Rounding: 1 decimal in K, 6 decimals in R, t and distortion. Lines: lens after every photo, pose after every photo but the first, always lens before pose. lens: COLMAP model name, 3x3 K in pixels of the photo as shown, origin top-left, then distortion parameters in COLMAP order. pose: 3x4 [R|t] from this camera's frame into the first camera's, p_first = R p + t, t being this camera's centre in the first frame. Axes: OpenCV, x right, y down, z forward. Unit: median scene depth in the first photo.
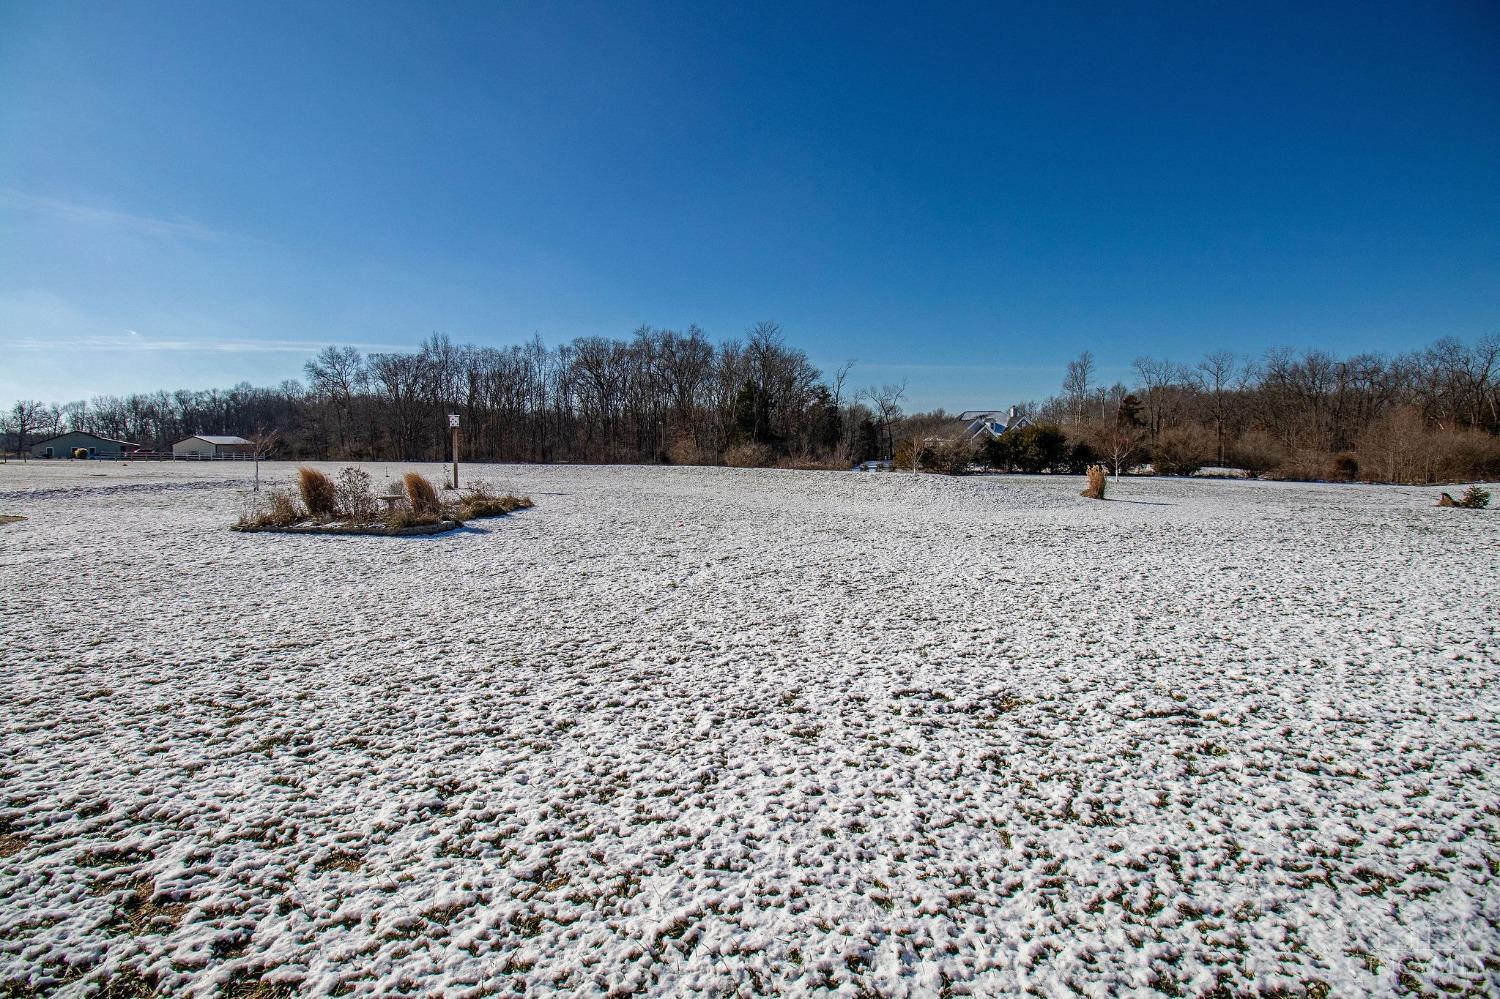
lens RADIAL K [[701.6, 0, 746.3], [0, 701.6, 496.7], [0, 0, 1]] dist [0.000207, 0.000261]
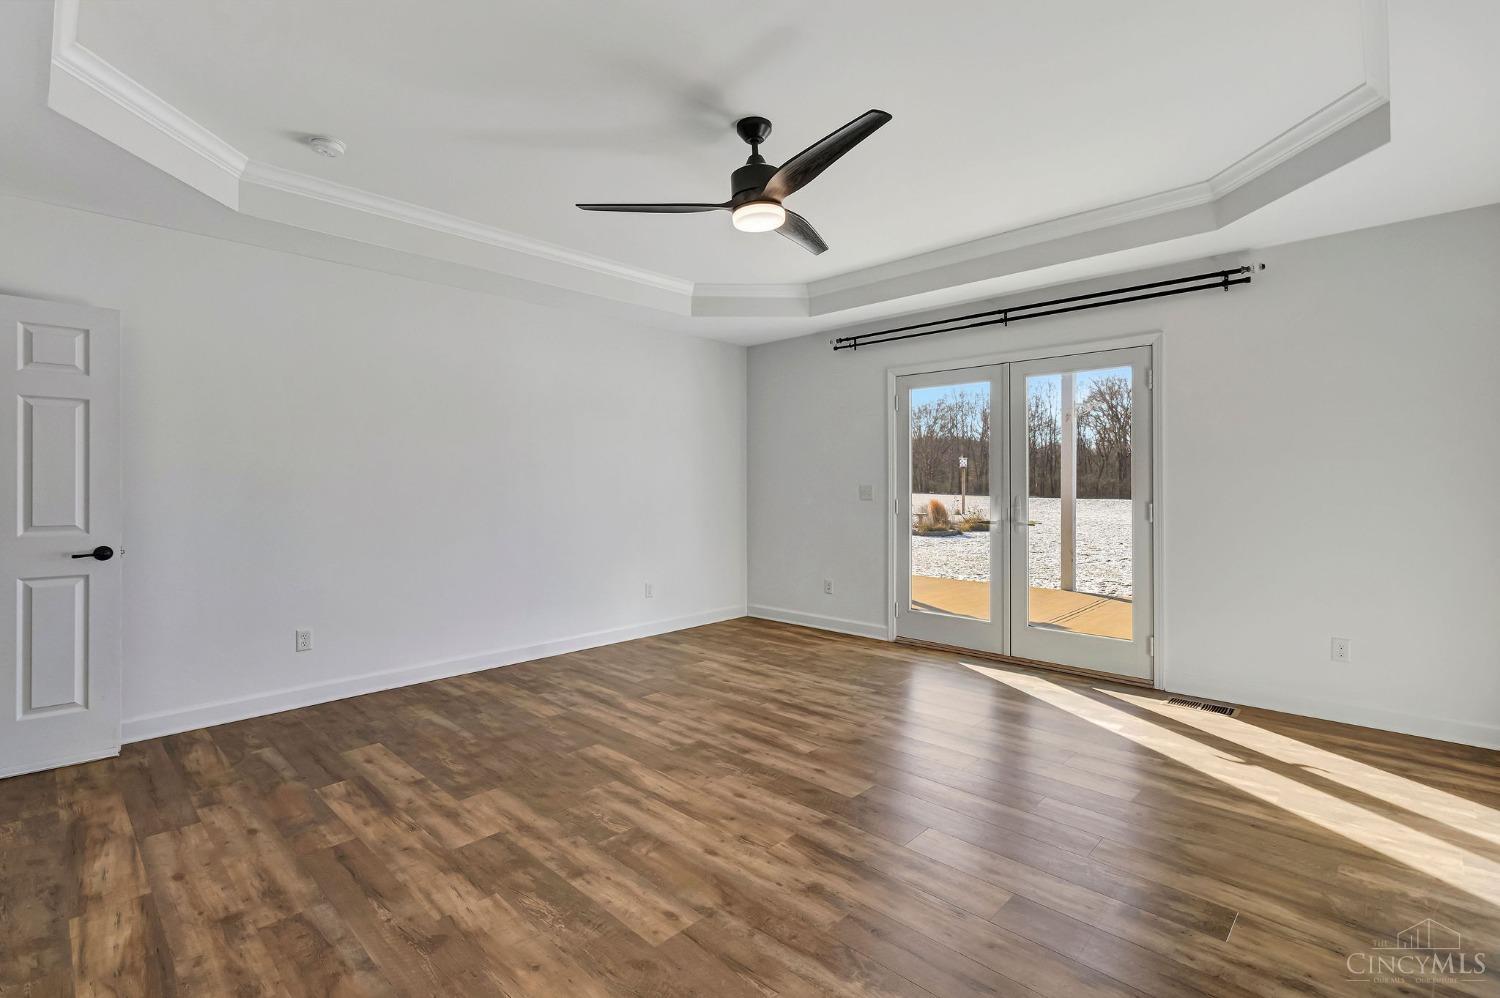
lens RADIAL K [[701.6, 0, 747.7], [0, 701.6, 493.6], [0, 0, 1]] dist [0.000207, 0.000261]
pose [[0.765939, 0.007485, -0.642869, 0.099018], [-0.040684, 0.998492, -0.036848, 0.011943], [0.641624, 0.054378, 0.765089, -0.215145]]
